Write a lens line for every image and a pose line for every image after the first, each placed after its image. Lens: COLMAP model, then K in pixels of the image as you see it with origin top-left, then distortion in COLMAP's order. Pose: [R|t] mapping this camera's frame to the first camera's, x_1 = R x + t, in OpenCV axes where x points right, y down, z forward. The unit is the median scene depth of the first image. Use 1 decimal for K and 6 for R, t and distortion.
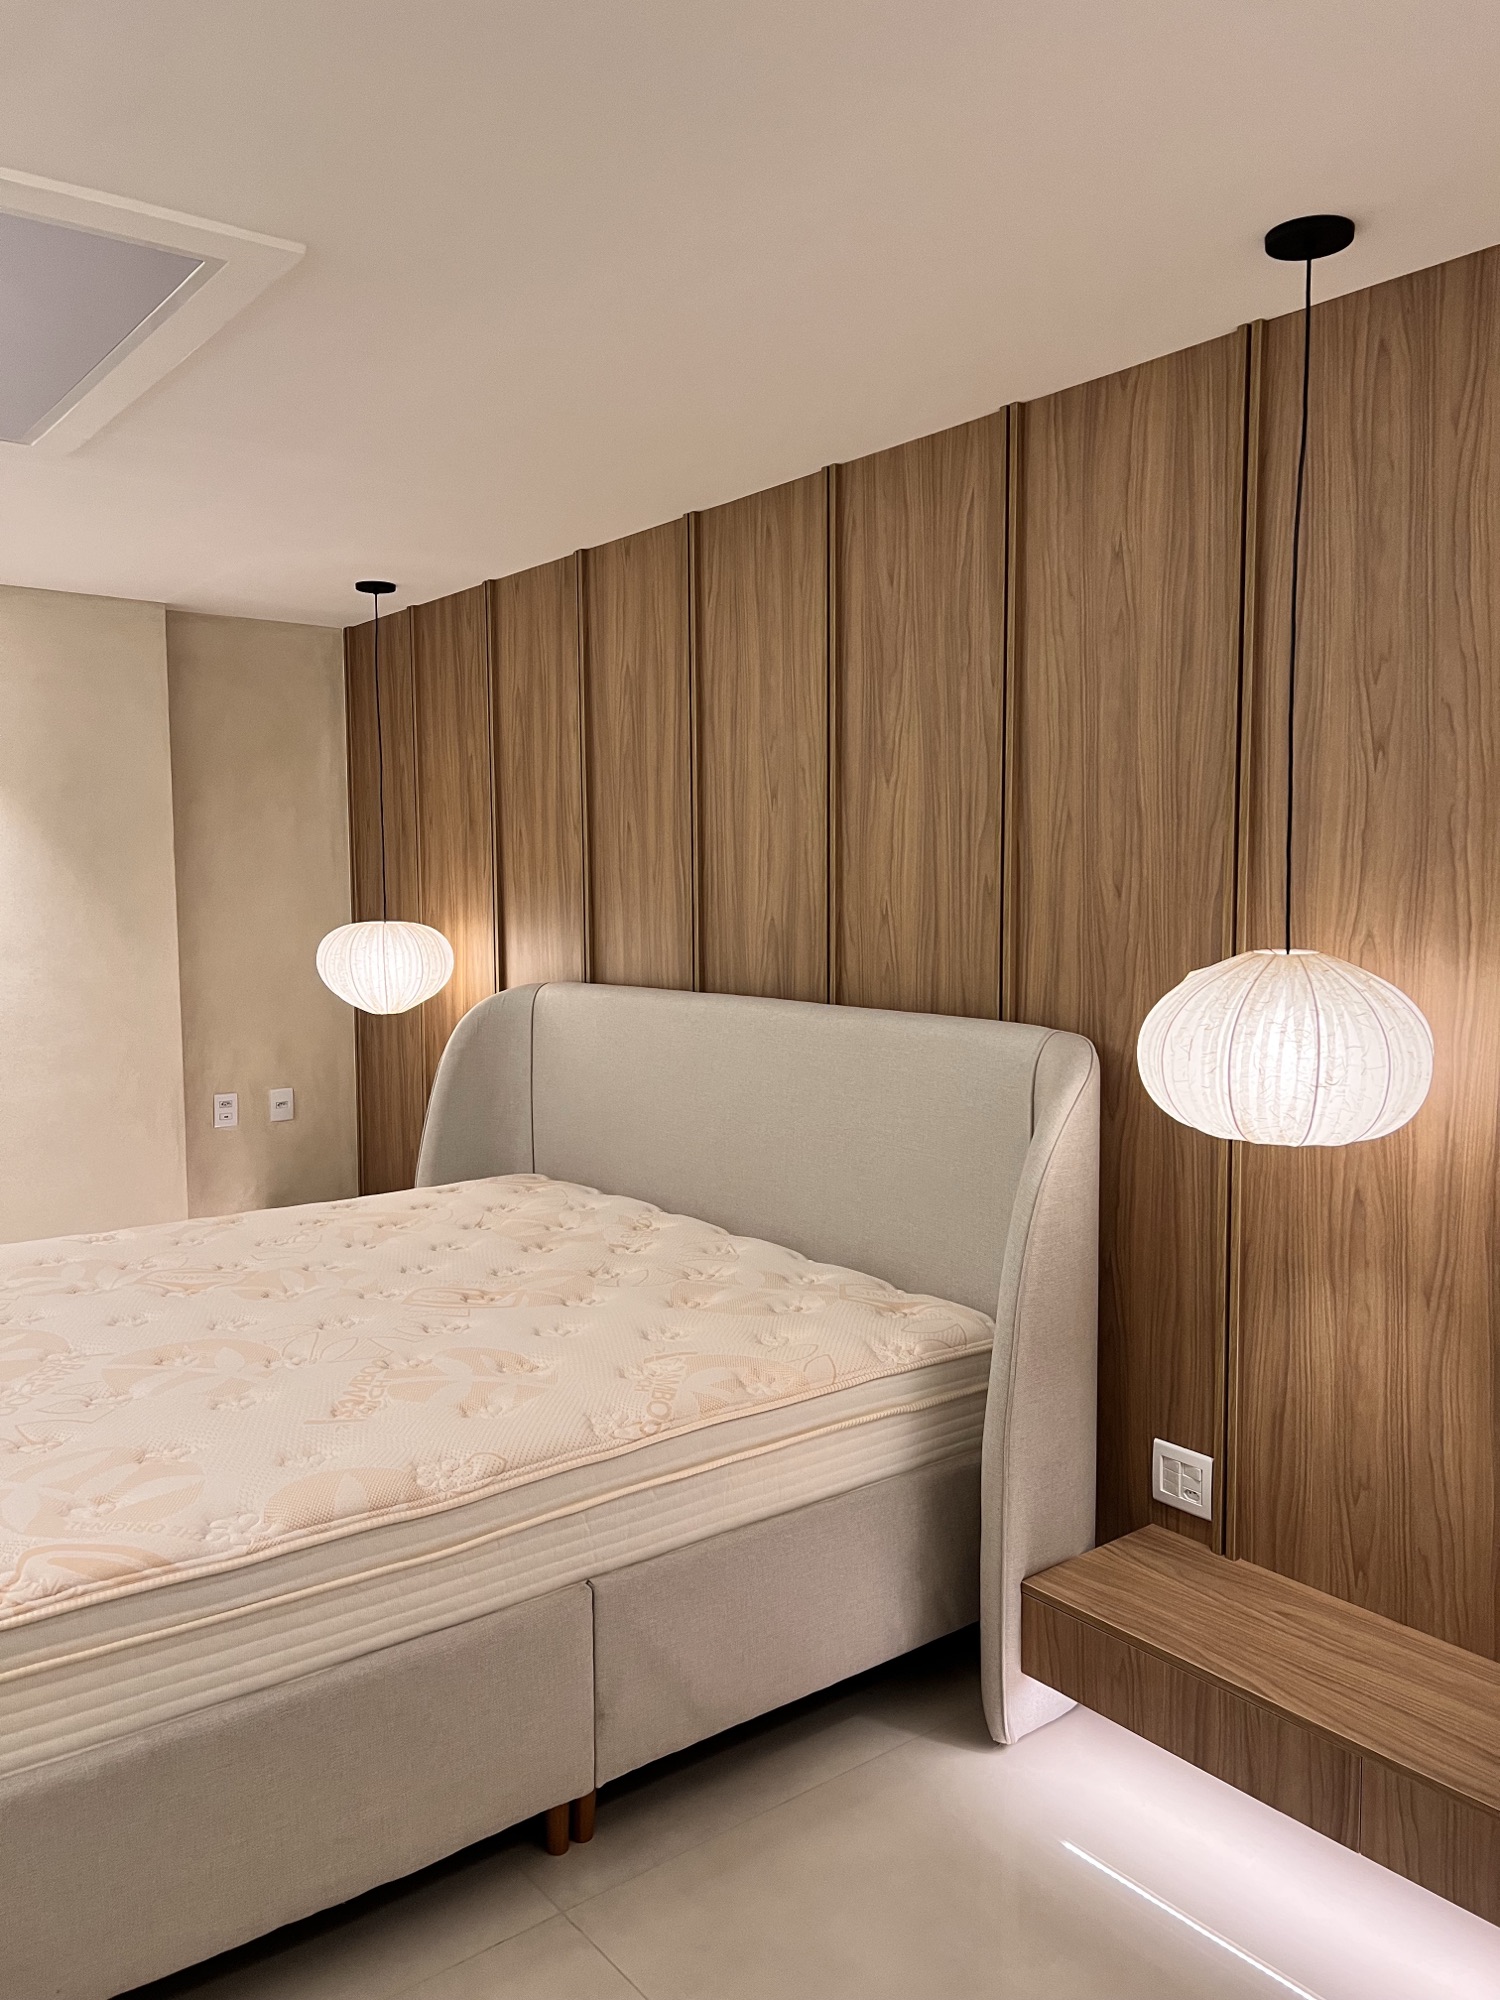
lens RADIAL K [[1503.1, 0, 741.0], [0, 1503.1, 999.8], [0, 0, 1]] dist [0.084296, -0.092735]
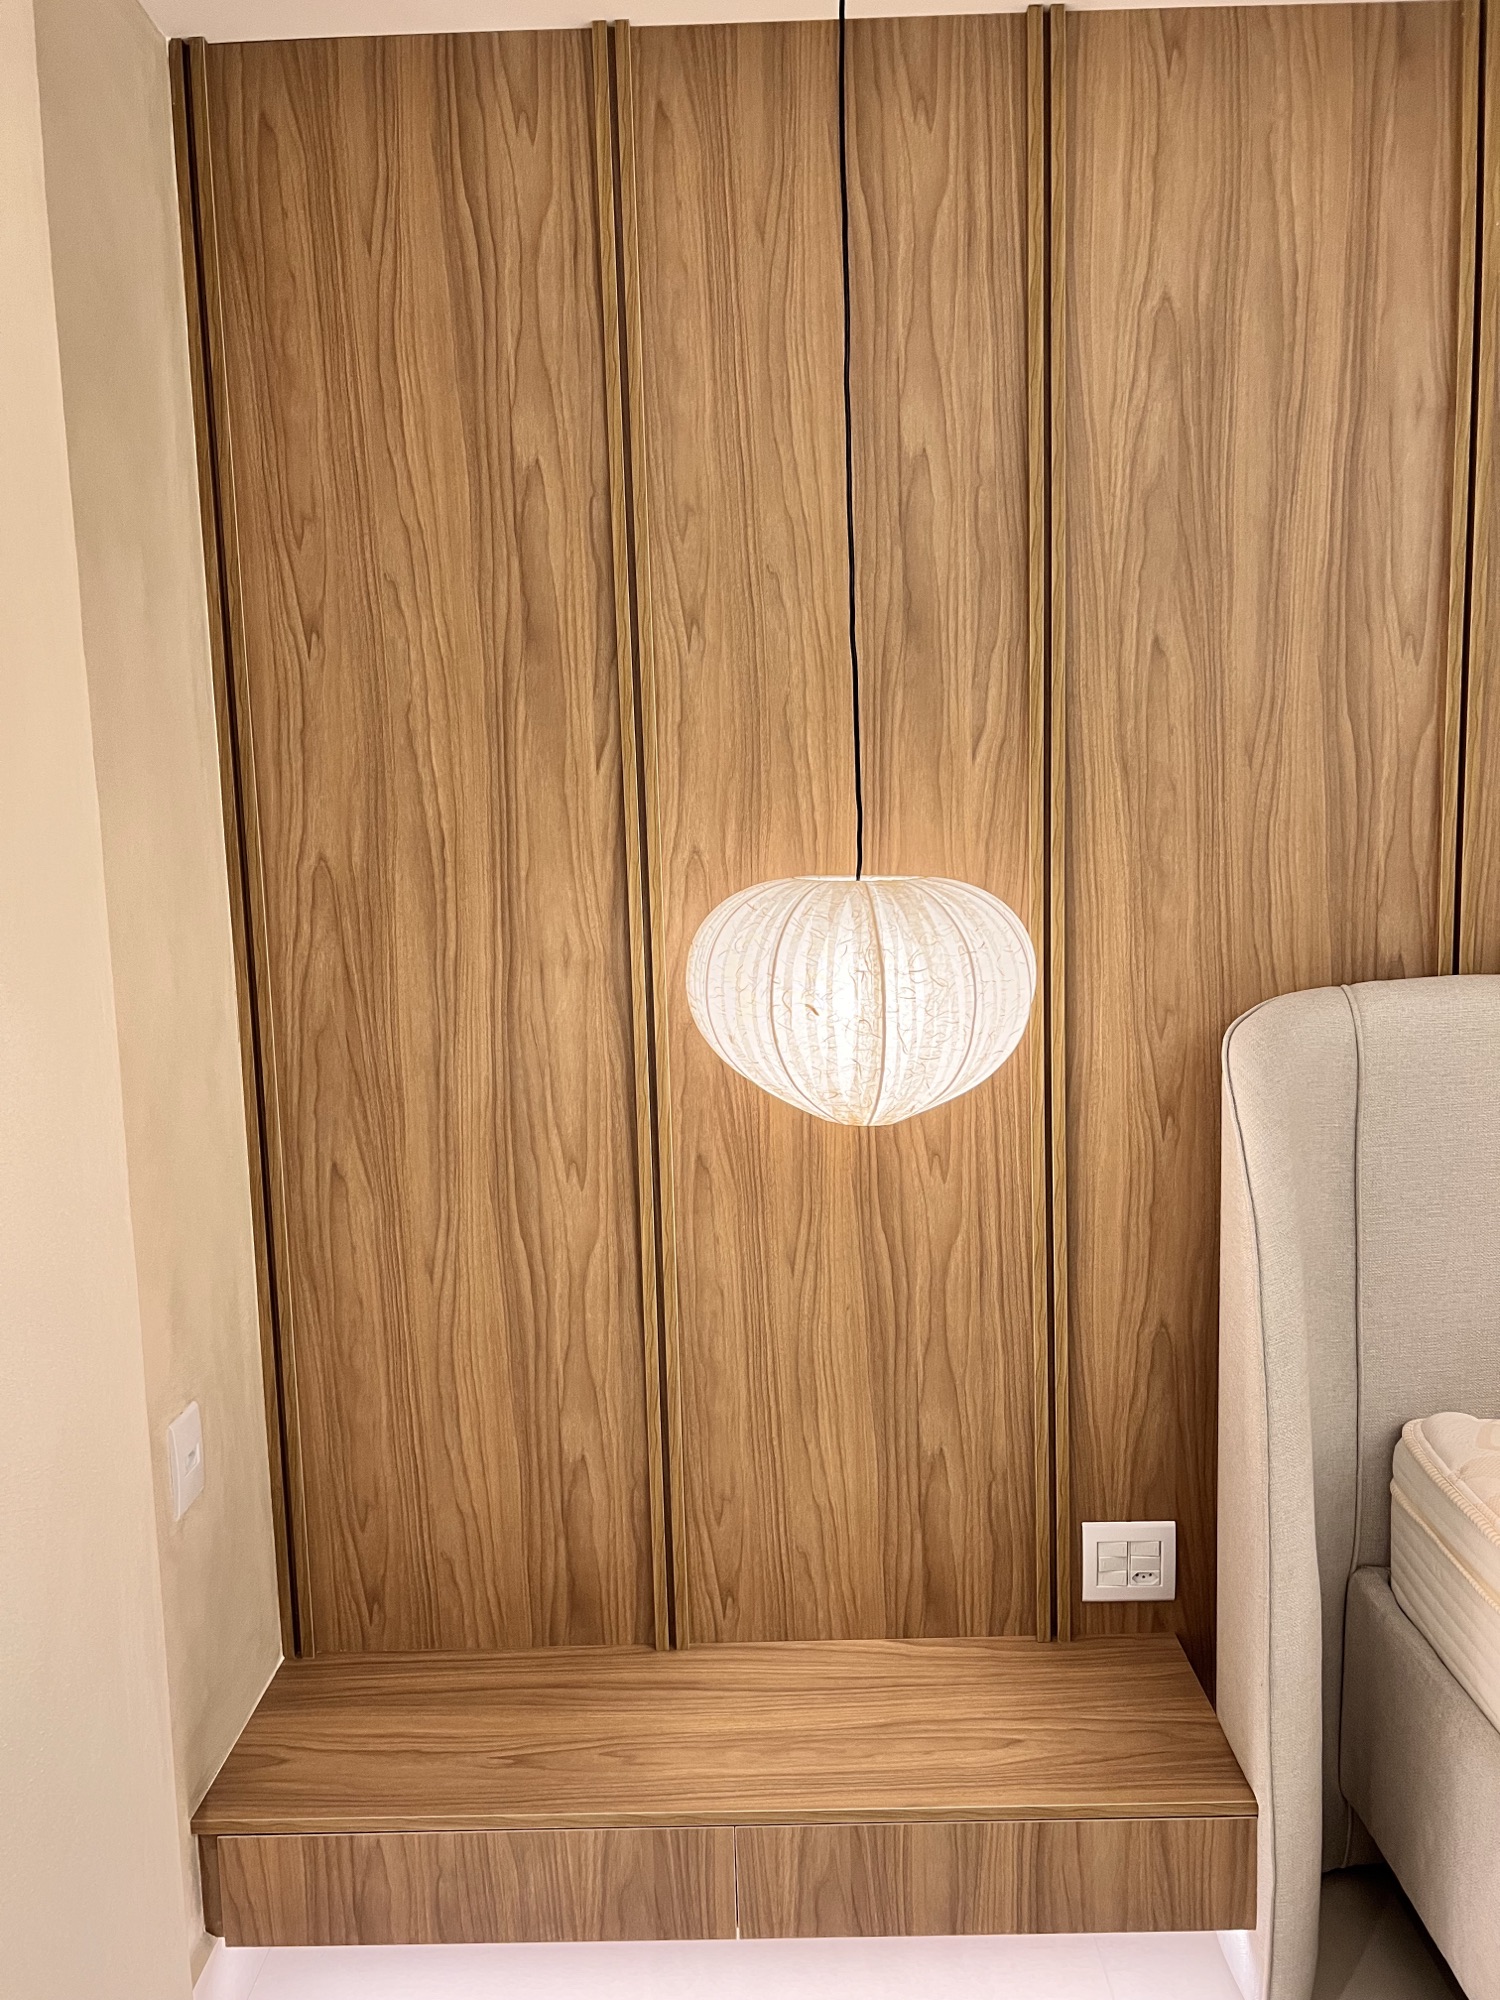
lens RADIAL K [[1712.9, 0, 752.3], [0, 1712.9, 1008.3], [0, 0, 1]] dist [0.097744, -0.162853]
pose [[0.622662, -0.114302, 0.774098, -0.307888], [0.082641, 0.993347, 0.080203, -0.029507], [-0.778115, 0.014033, 0.627965, 0.398618]]
